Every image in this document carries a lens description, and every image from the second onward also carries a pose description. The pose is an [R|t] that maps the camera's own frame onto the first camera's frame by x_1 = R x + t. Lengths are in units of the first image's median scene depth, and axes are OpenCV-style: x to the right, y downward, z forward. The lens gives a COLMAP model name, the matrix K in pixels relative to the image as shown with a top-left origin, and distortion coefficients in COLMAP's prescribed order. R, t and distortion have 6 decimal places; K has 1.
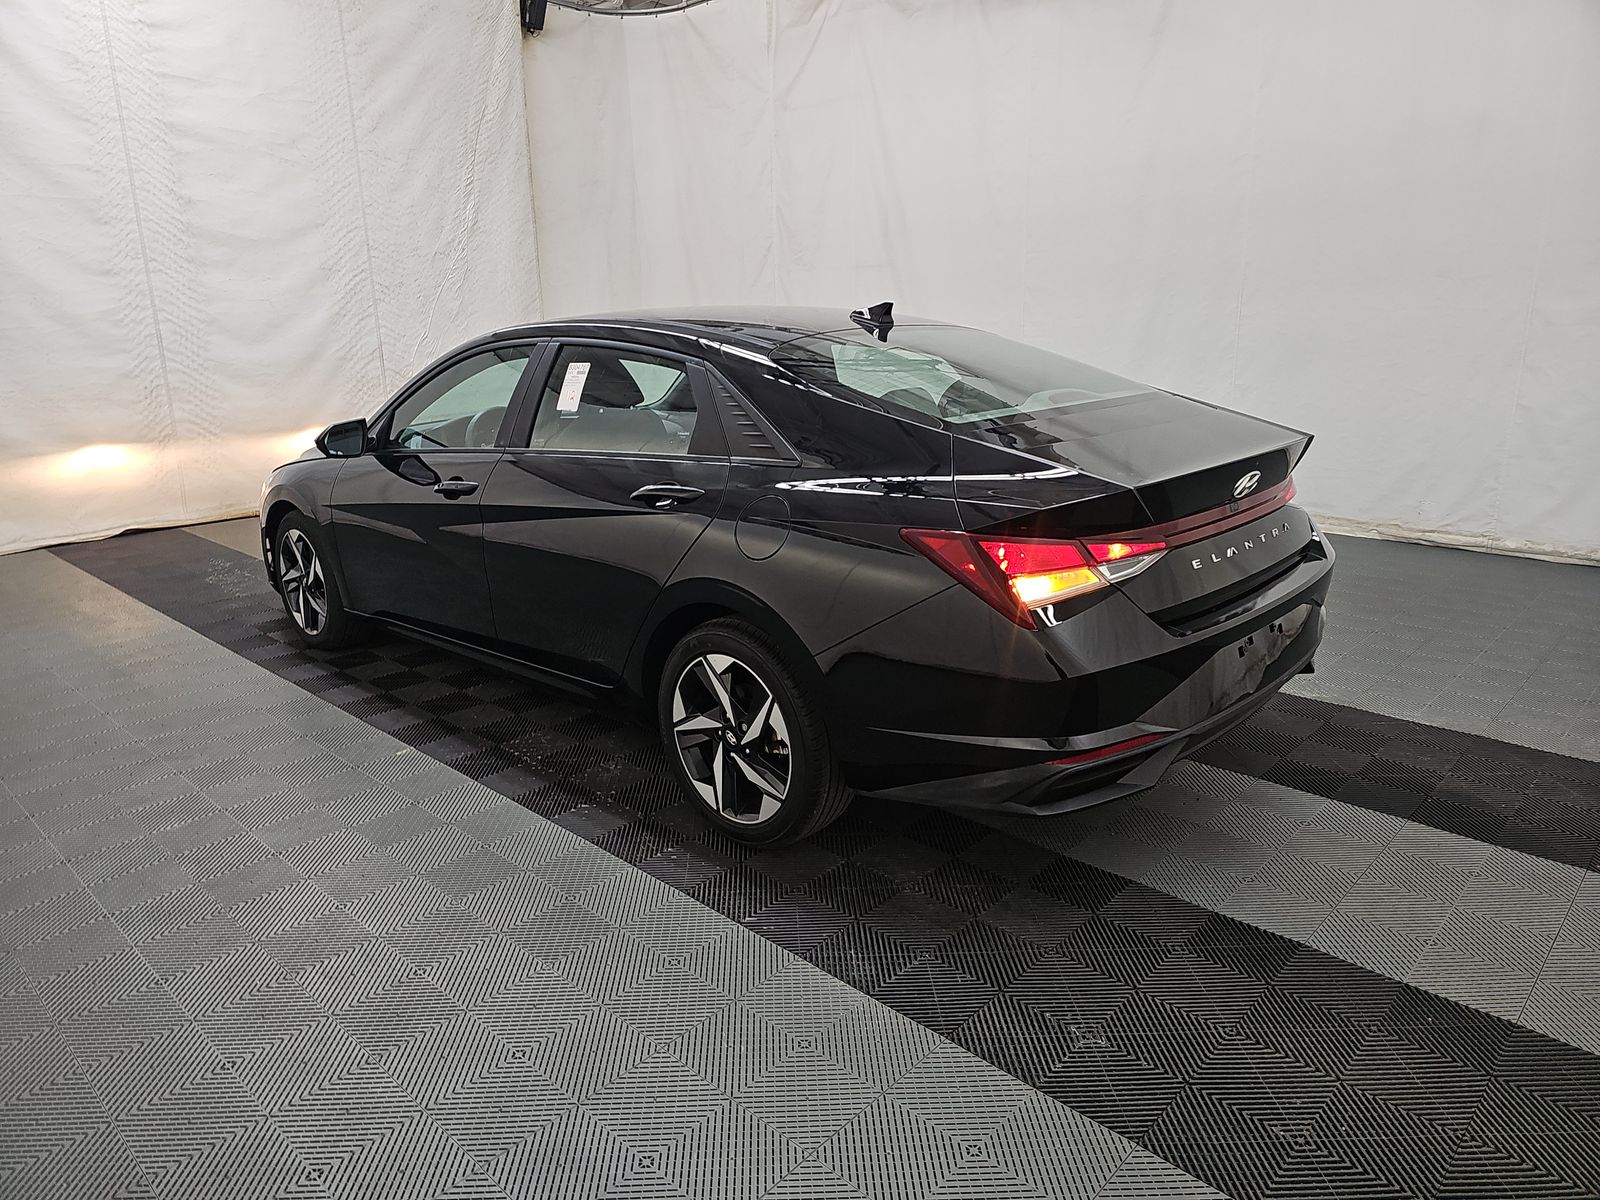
lens RADIAL K [[1042.3, 0, 804.8], [0, 1042.3, 606.3], [0, 0, 1]] dist [0.028806, -0.028671]
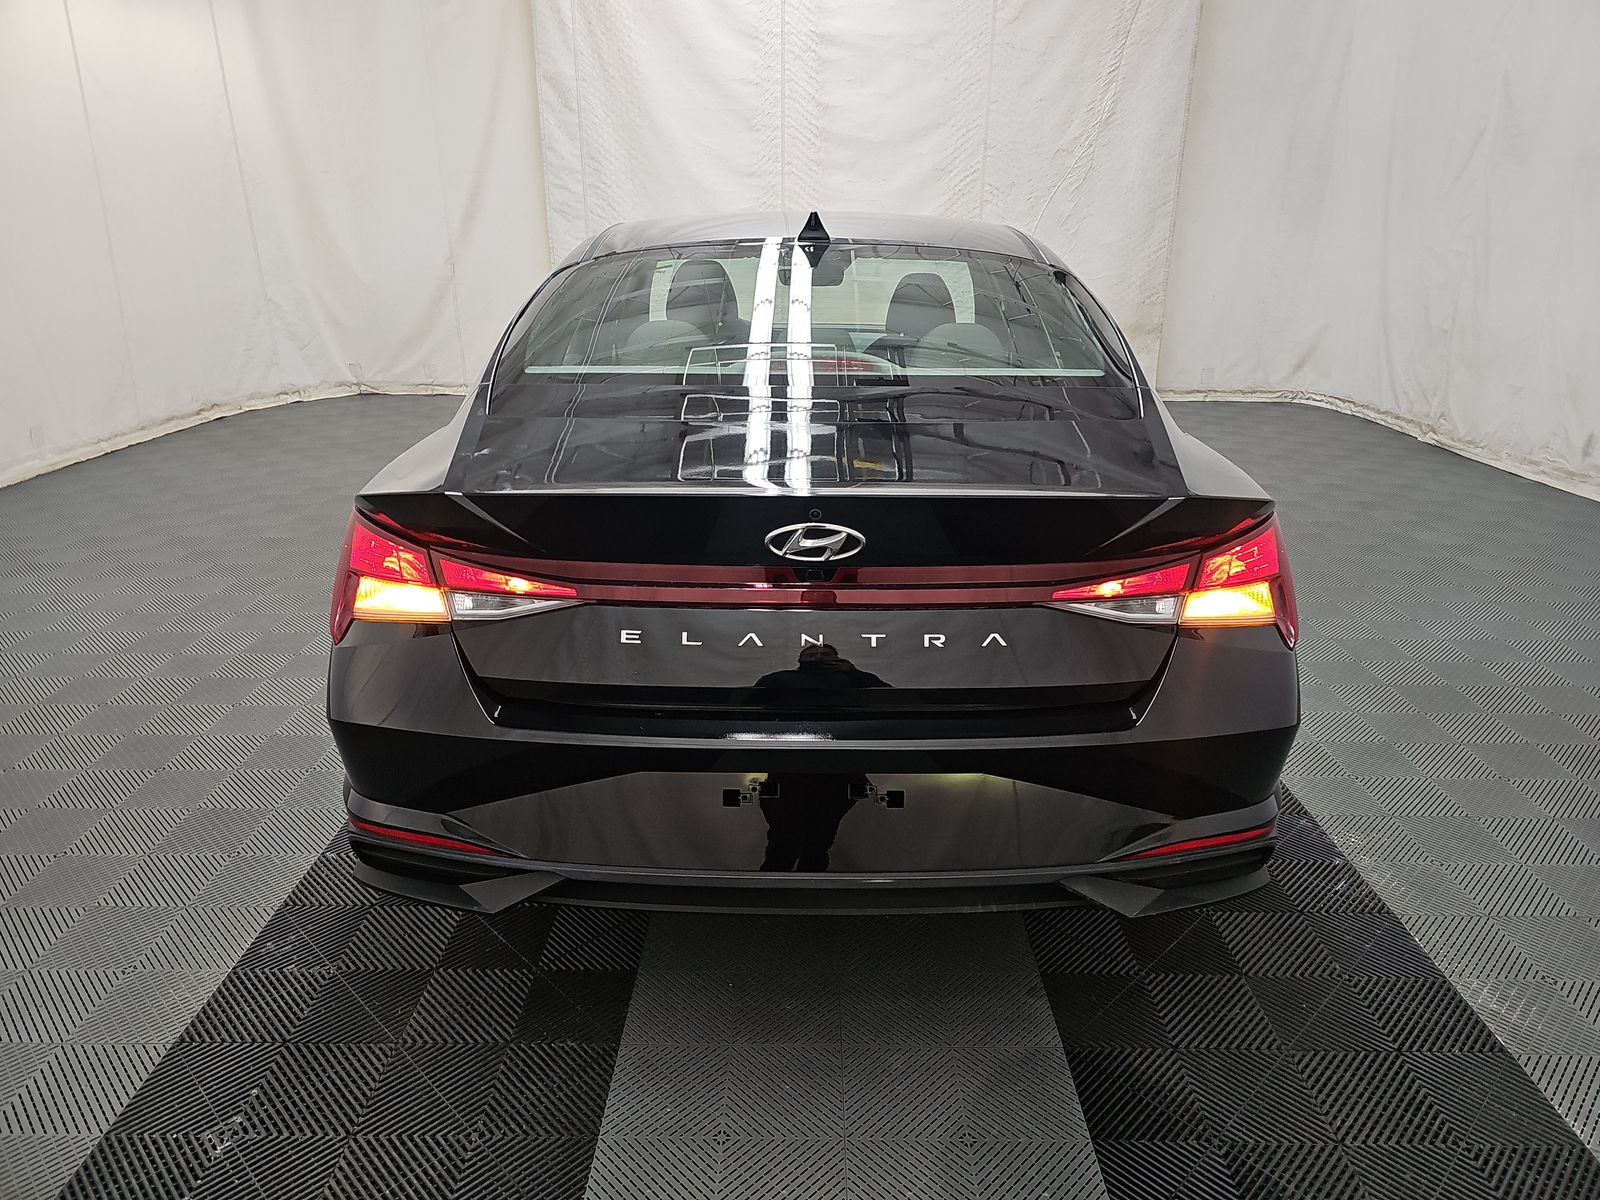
lens RADIAL K [[1042.3, 0, 803.1], [0, 1042.3, 614.0], [0, 0, 1]] dist [0.028806, -0.028671]
pose [[0.683395, 0.279158, -0.674567, 0.290091], [-0.217060, 0.959914, 0.177344, -0.063206], [0.697033, 0.025226, 0.716595, 0.204024]]
